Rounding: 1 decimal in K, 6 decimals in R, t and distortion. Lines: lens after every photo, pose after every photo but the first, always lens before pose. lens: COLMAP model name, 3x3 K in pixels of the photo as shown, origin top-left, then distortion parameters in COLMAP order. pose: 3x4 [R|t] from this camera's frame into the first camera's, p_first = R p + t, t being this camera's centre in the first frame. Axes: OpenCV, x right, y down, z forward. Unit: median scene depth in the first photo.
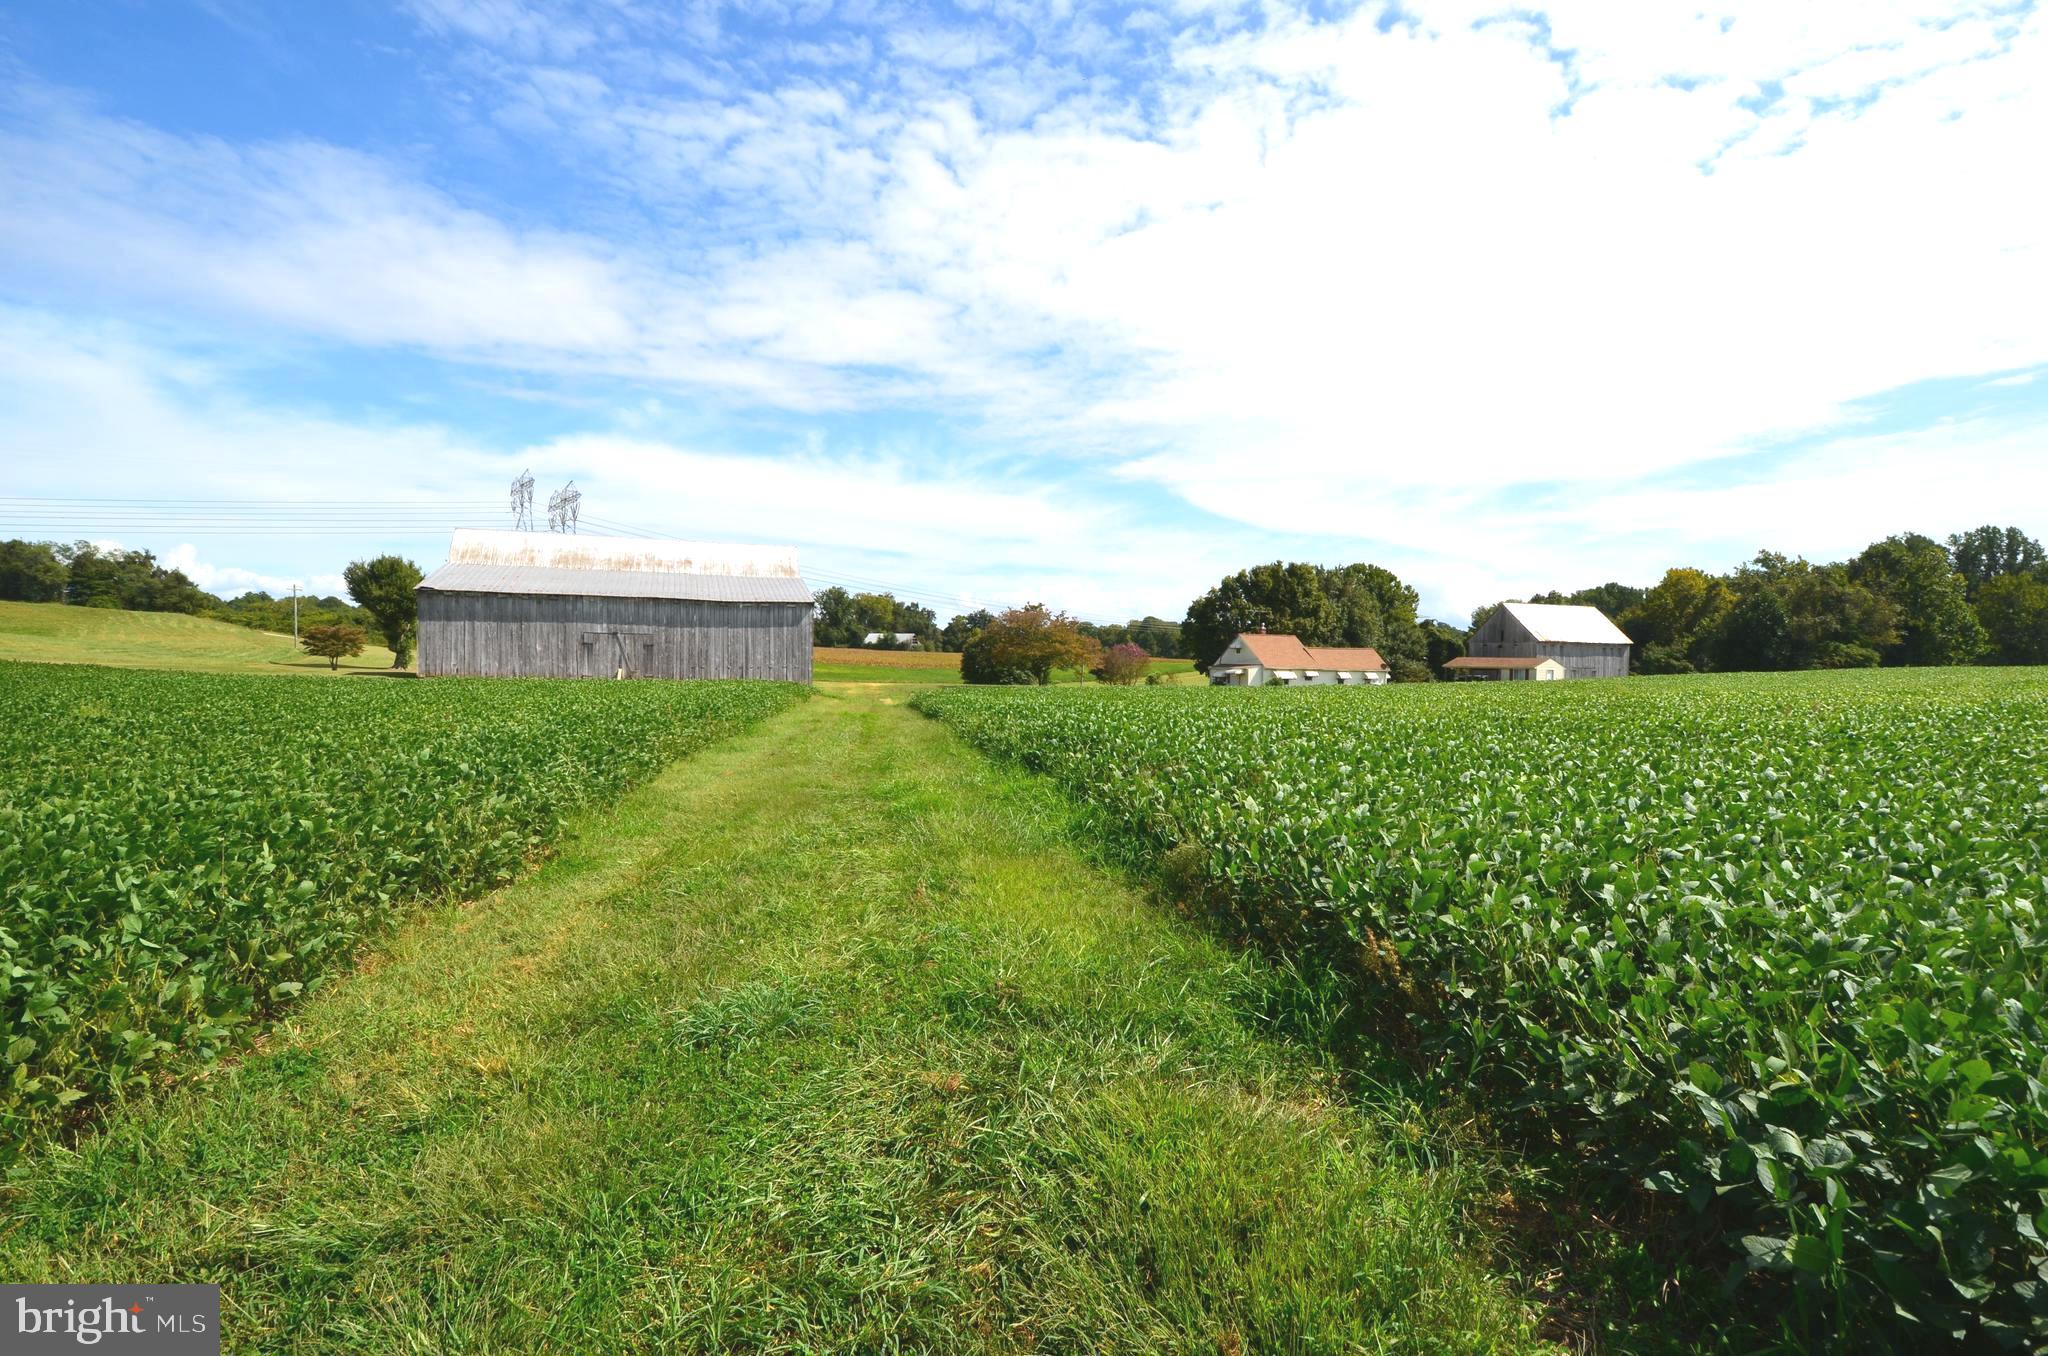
lens RADIAL K [[869.5, 0, 1019.2], [0, 869.5, 723.1], [0, 0, 1]] dist [-0.000247, -0.012974]
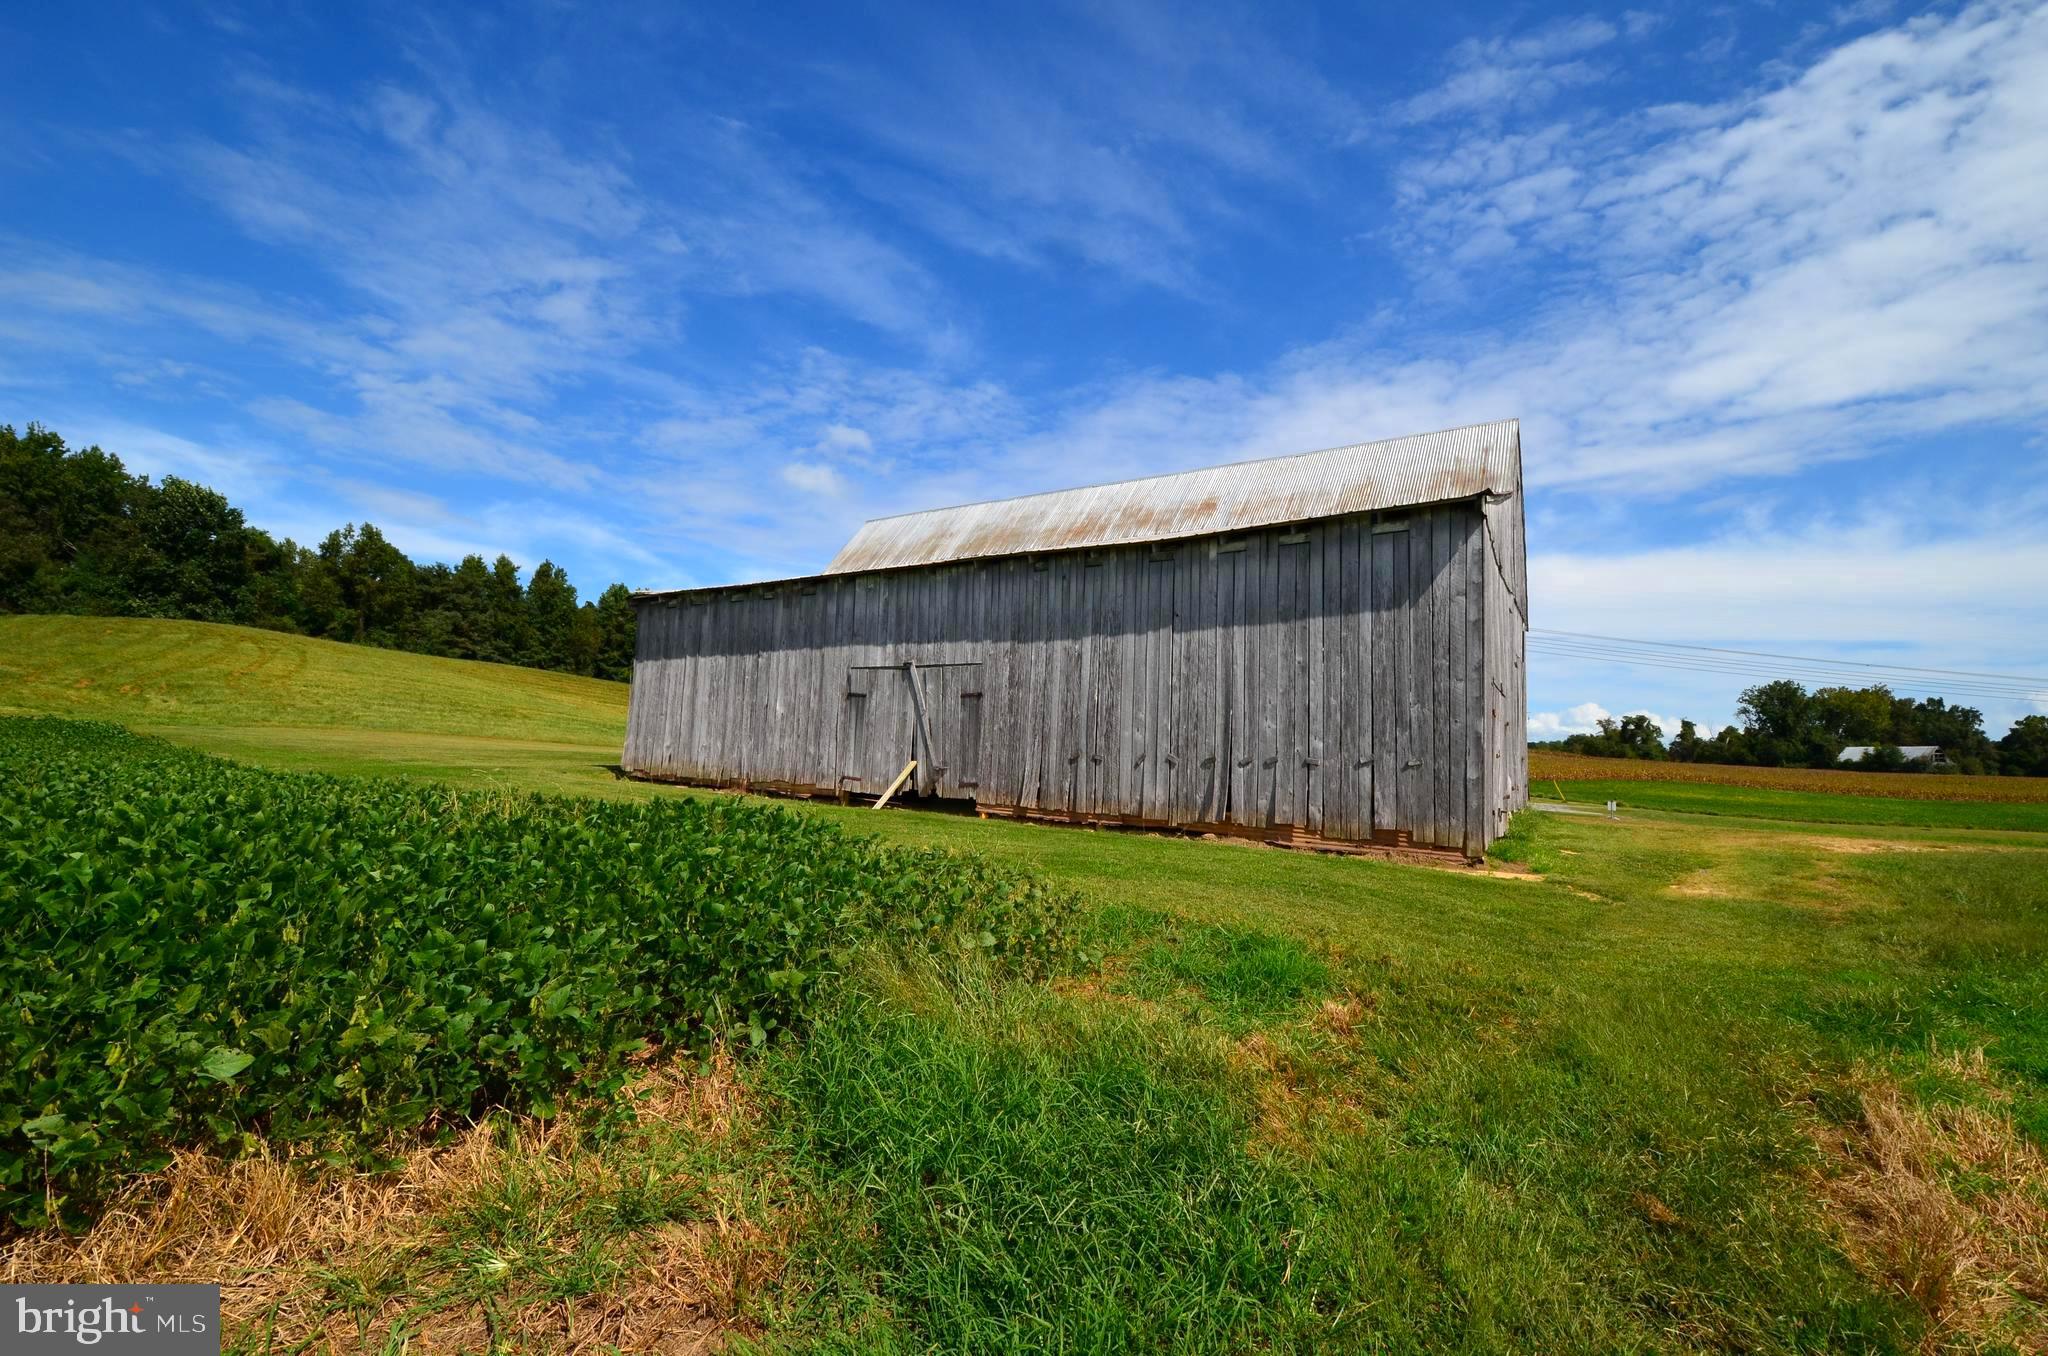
lens RADIAL K [[886.2, 0, 1018.0], [0, 886.2, 710.7], [0, 0, 1]] dist [-0.037032, -0.000287]
pose [[0.588137, -0.042512, -0.807644, -0.044998], [-0.081809, 0.990368, -0.111704, -0.016517], [0.804613, 0.131770, 0.578994, 0.304502]]
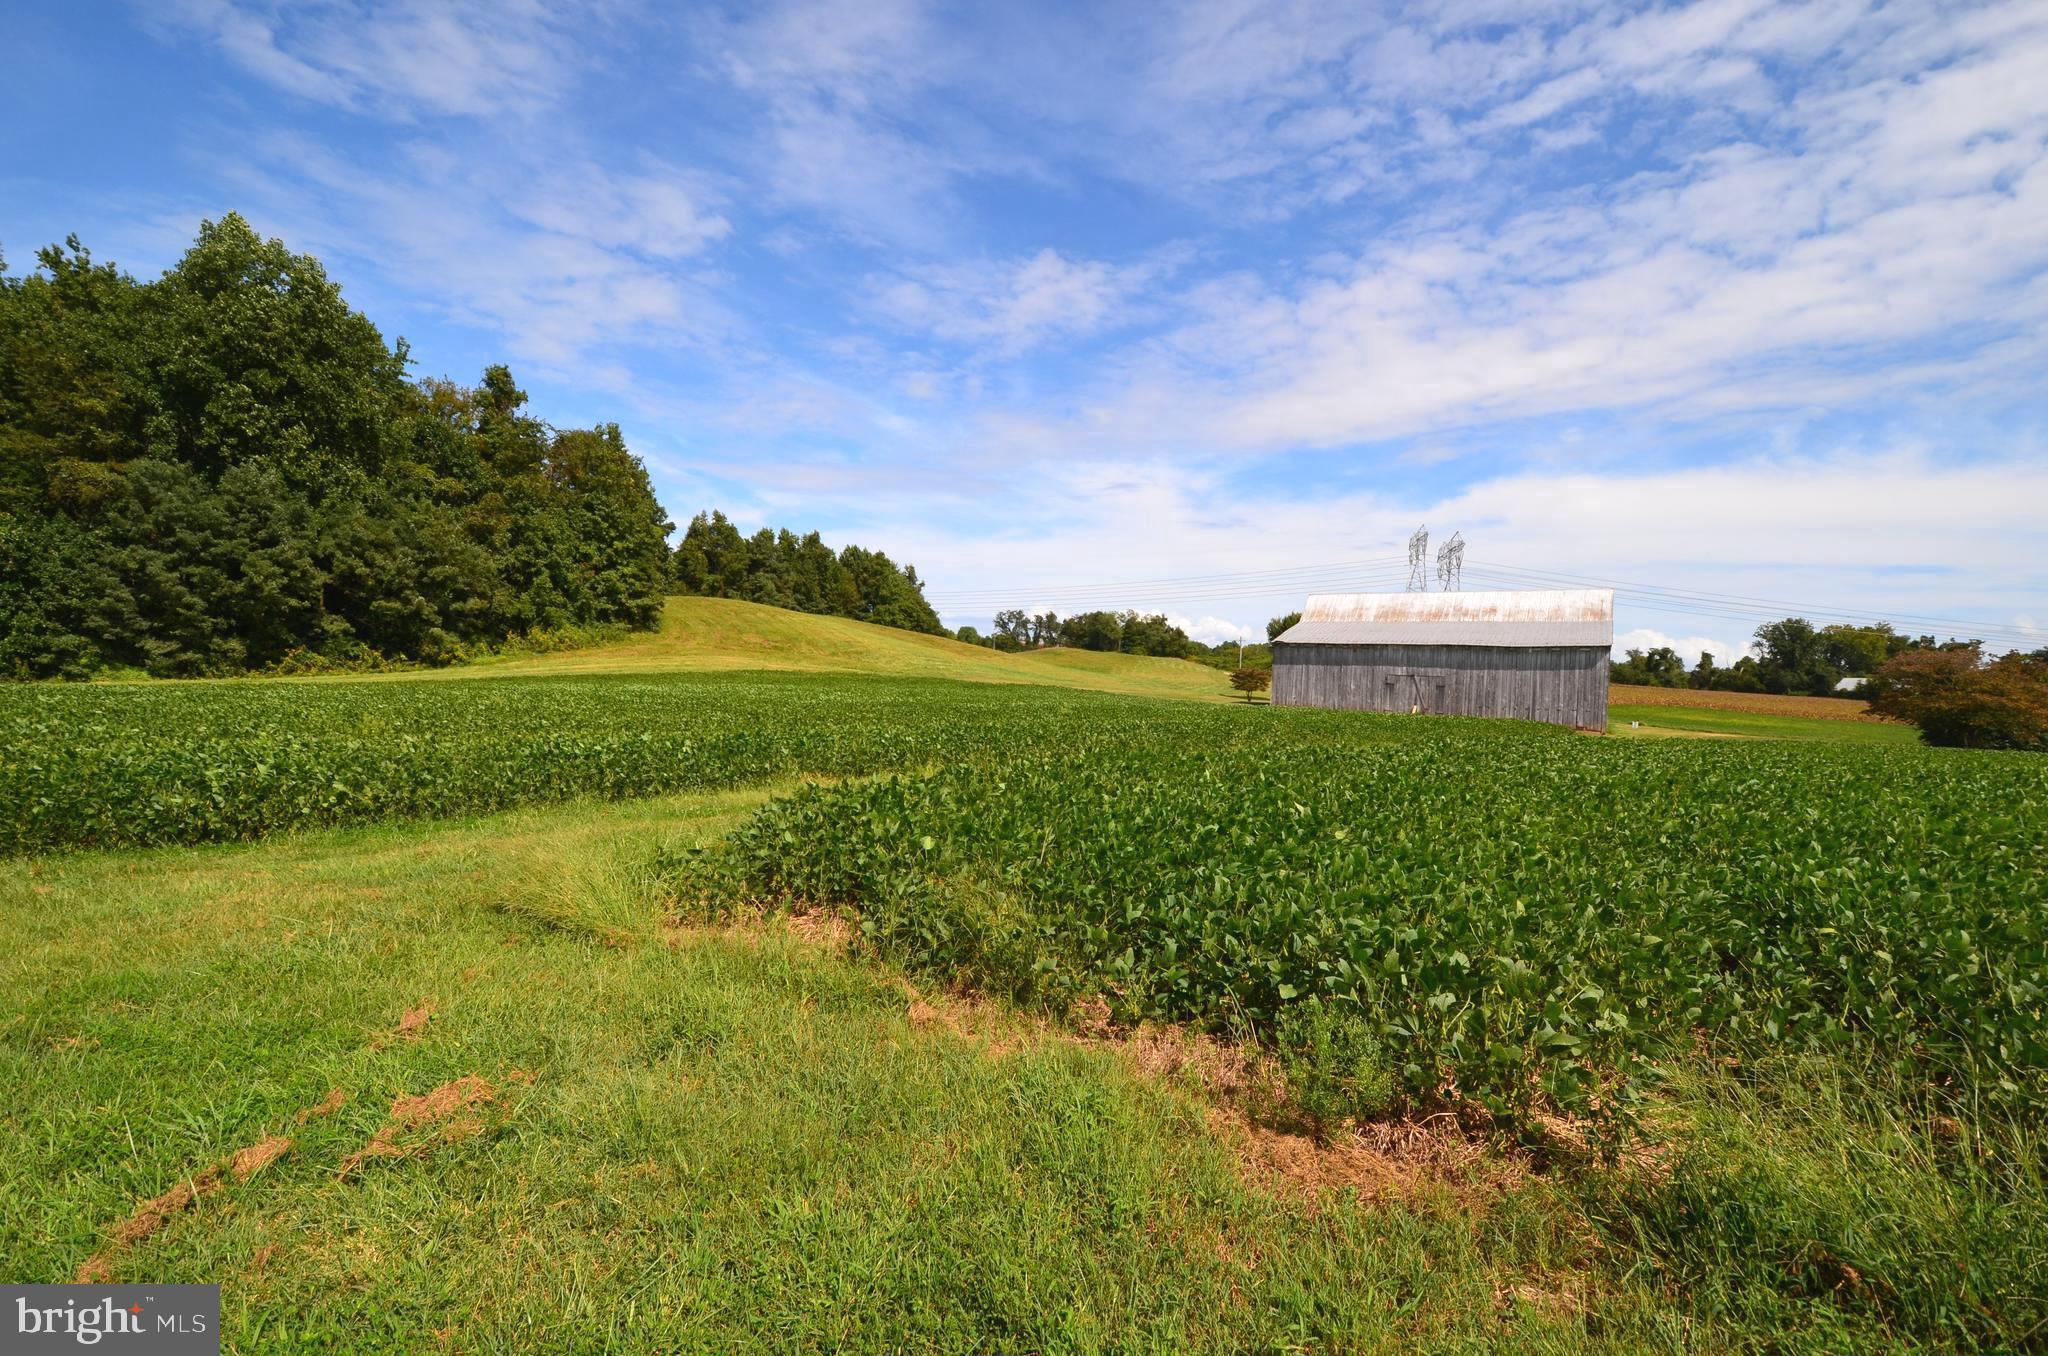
lens RADIAL K [[886.2, 0, 1018.0], [0, 886.2, 710.7], [0, 0, 1]] dist [-0.037032, -0.000287]
pose [[0.571723, 0.038406, -0.819548, 0.076936], [-0.089023, 0.995910, -0.015432, 0.003780], [0.815603, 0.081781, 0.572803, -0.041925]]
